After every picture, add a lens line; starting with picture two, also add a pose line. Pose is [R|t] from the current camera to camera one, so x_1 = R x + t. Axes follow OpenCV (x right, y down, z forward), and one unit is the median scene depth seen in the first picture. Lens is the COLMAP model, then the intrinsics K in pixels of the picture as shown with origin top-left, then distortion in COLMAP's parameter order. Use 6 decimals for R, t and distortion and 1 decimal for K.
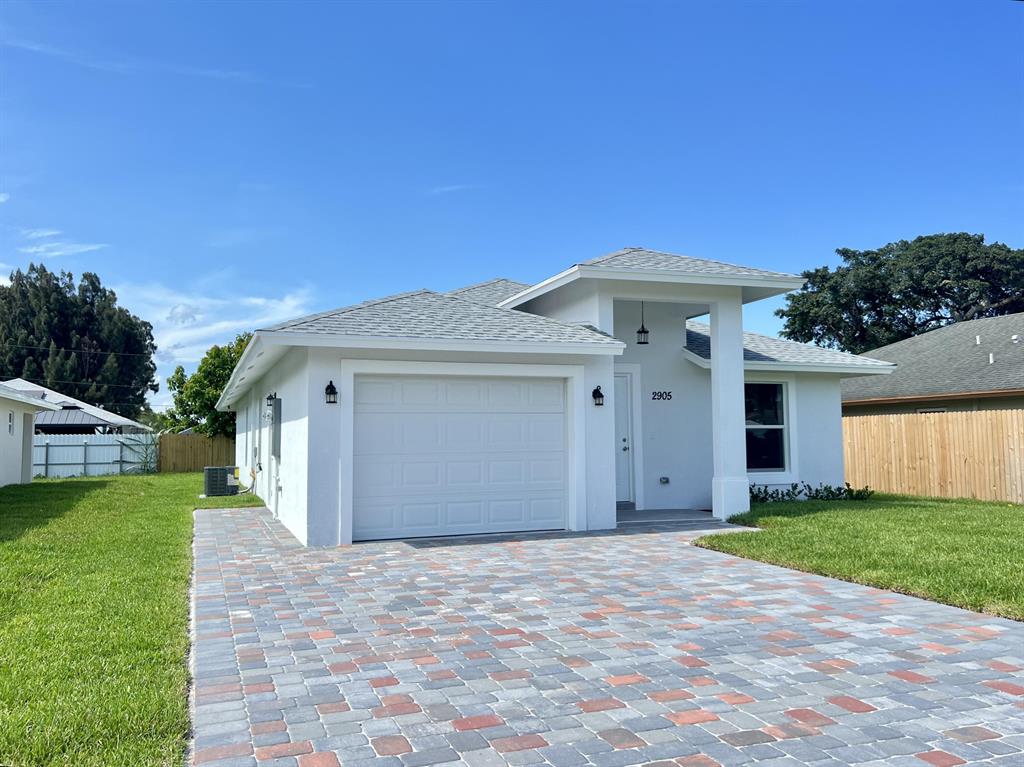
lens RADIAL K [[833.3, 0, 512.0], [0, 833.3, 383.5], [0, 0, 1]] dist [0.002594, -0.005046]
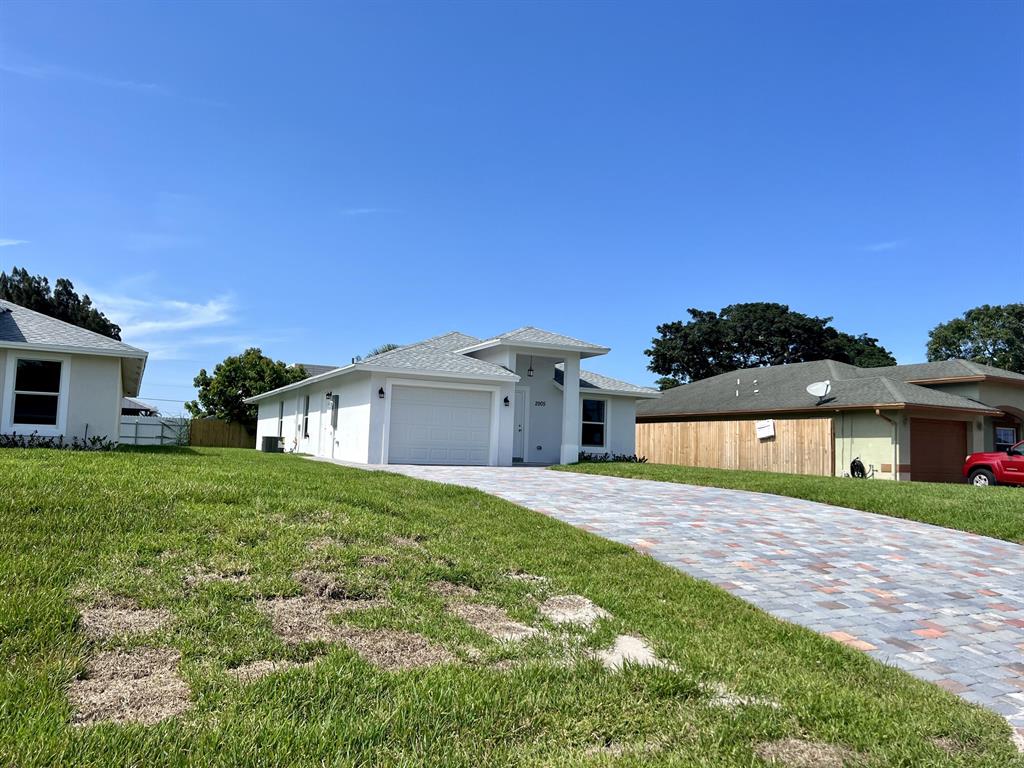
lens RADIAL K [[789.3, 0, 512.0], [0, 789.3, 384.0], [0, 0, 1]] dist [0.062955, -0.001916]
pose [[0.993713, 0.051030, 0.099654, -0.048716], [-0.049258, 0.998582, -0.020167, 0.006727], [-0.100542, 0.015132, 0.994818, -0.577774]]
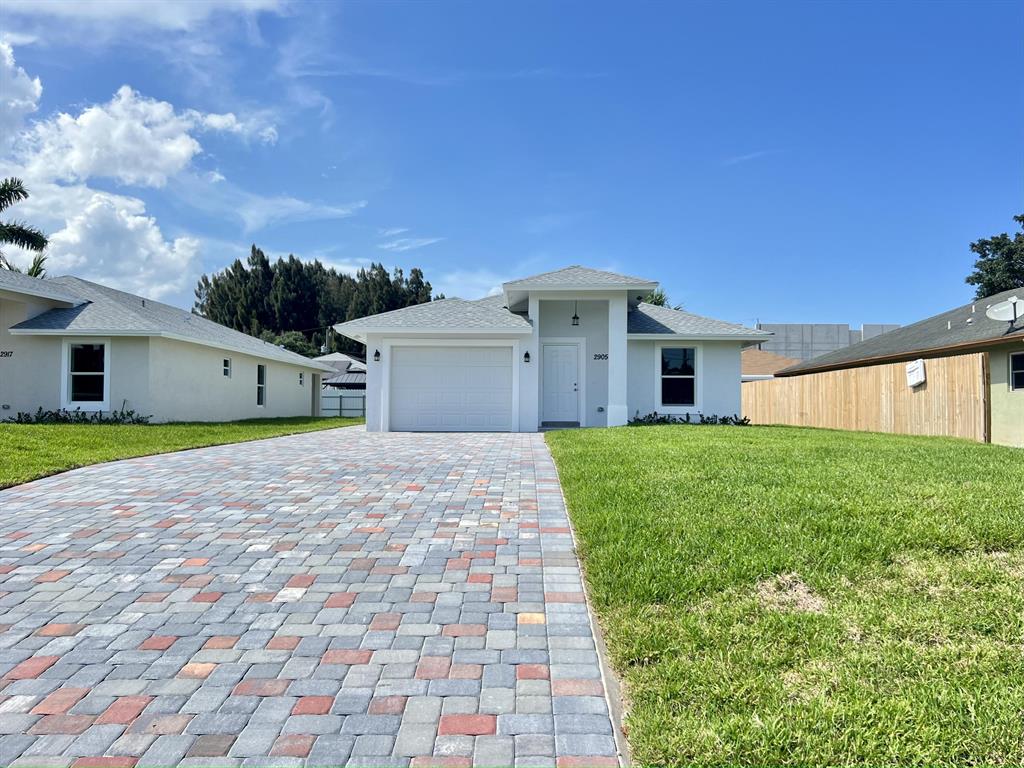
lens RADIAL K [[833.3, 0, 512.0], [0, 833.3, 384.0], [0, 0, 1]] dist [0.002594, -0.005046]
pose [[0.924402, 0.001424, -0.381417, 0.450333], [0.011447, 0.999439, 0.031476, 0.010548], [0.381247, -0.033463, 0.923867, -0.389490]]
